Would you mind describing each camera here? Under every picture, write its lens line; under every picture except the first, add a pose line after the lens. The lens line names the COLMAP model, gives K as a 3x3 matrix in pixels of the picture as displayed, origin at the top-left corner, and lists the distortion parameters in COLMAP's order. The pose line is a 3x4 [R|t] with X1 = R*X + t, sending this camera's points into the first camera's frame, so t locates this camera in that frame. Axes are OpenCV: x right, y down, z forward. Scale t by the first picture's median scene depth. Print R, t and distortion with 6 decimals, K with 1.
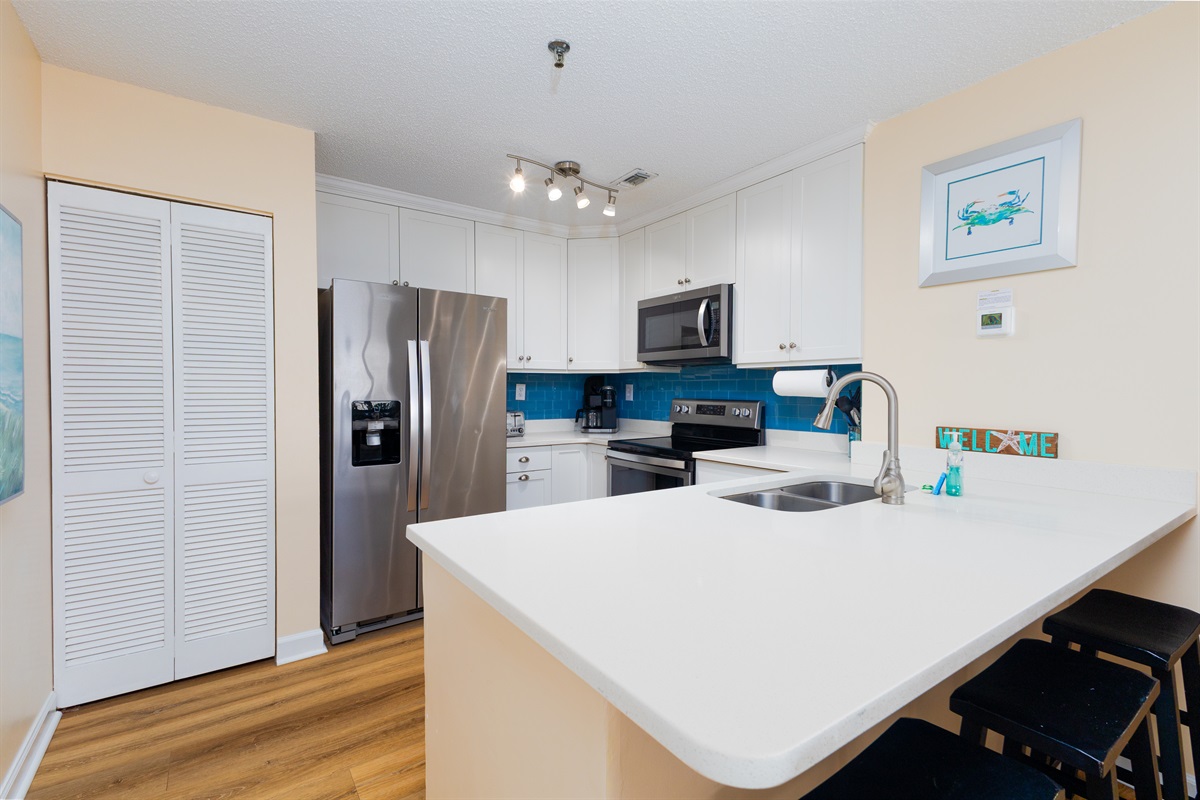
lens RADIAL K [[540.2, 0, 606.6], [0, 540.2, 397.0], [0, 0, 1]] dist [0.018285, 0.000115]
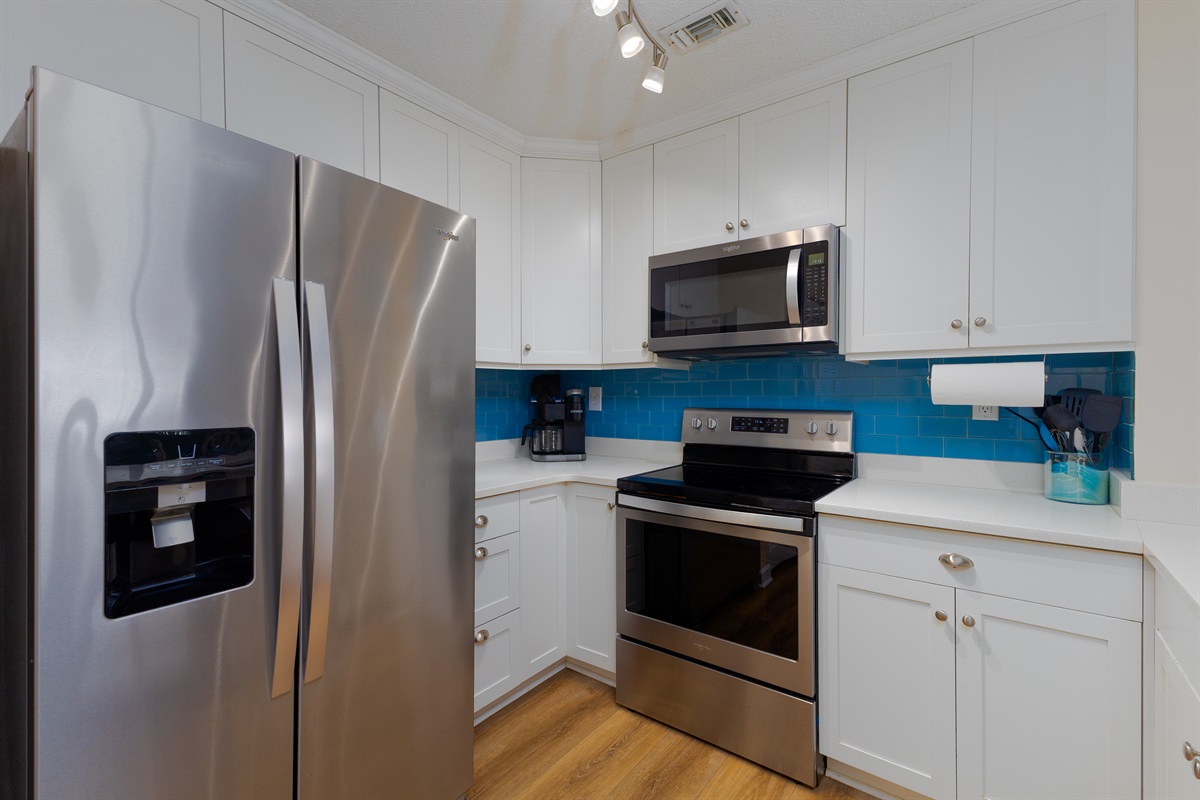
lens RADIAL K [[539.1, 0, 589.5], [0, 539.1, 397.4], [0, 0, 1]] dist [0.009484, -0.000140]
pose [[0.958616, -0.004297, 0.284670, -0.225334], [0.006379, 0.999959, -0.006387, -0.008268], [-0.284631, 0.007939, 0.958604, 0.481188]]
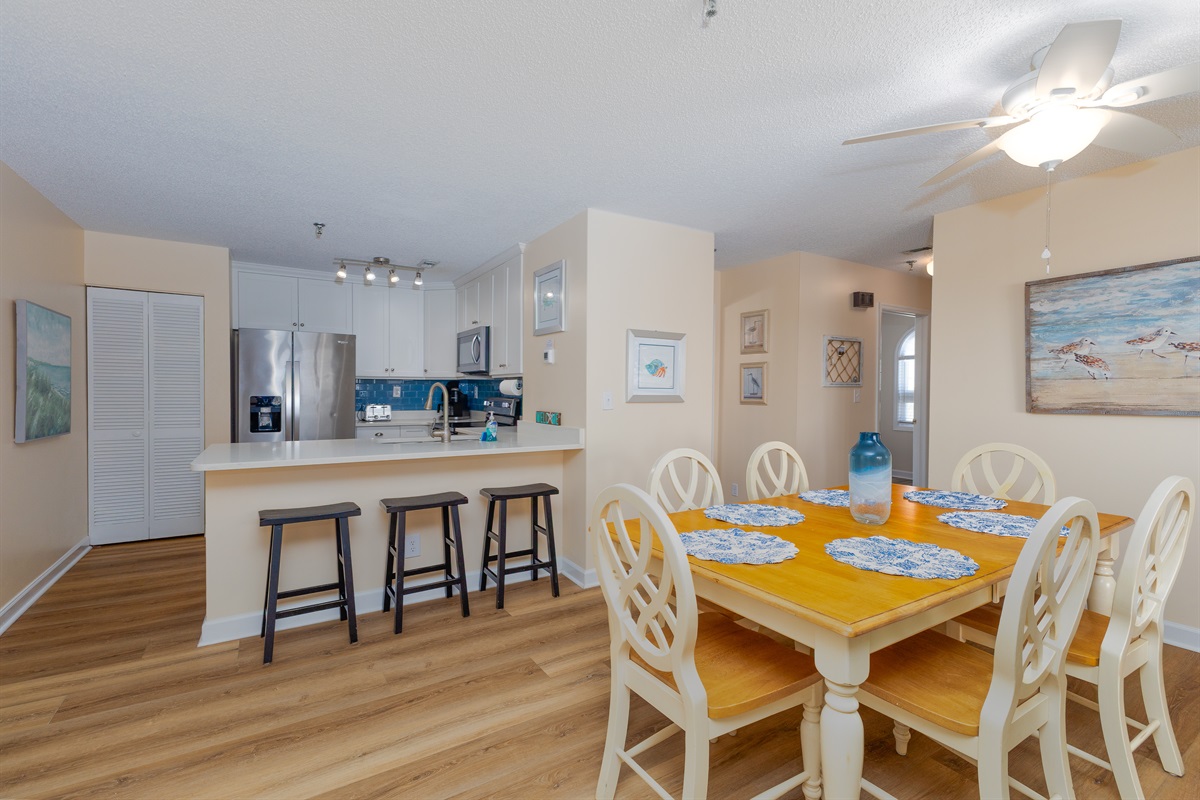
lens RADIAL K [[536.0, 0, 623.8], [0, 536.0, 397.2], [0, 0, 1]] dist [0.011696, -0.000067]
pose [[0.998542, 0.005474, -0.053709, 0.725774], [-0.005539, 0.999984, -0.001067, 0.005506], [0.053703, 0.001363, 0.998556, -0.602032]]
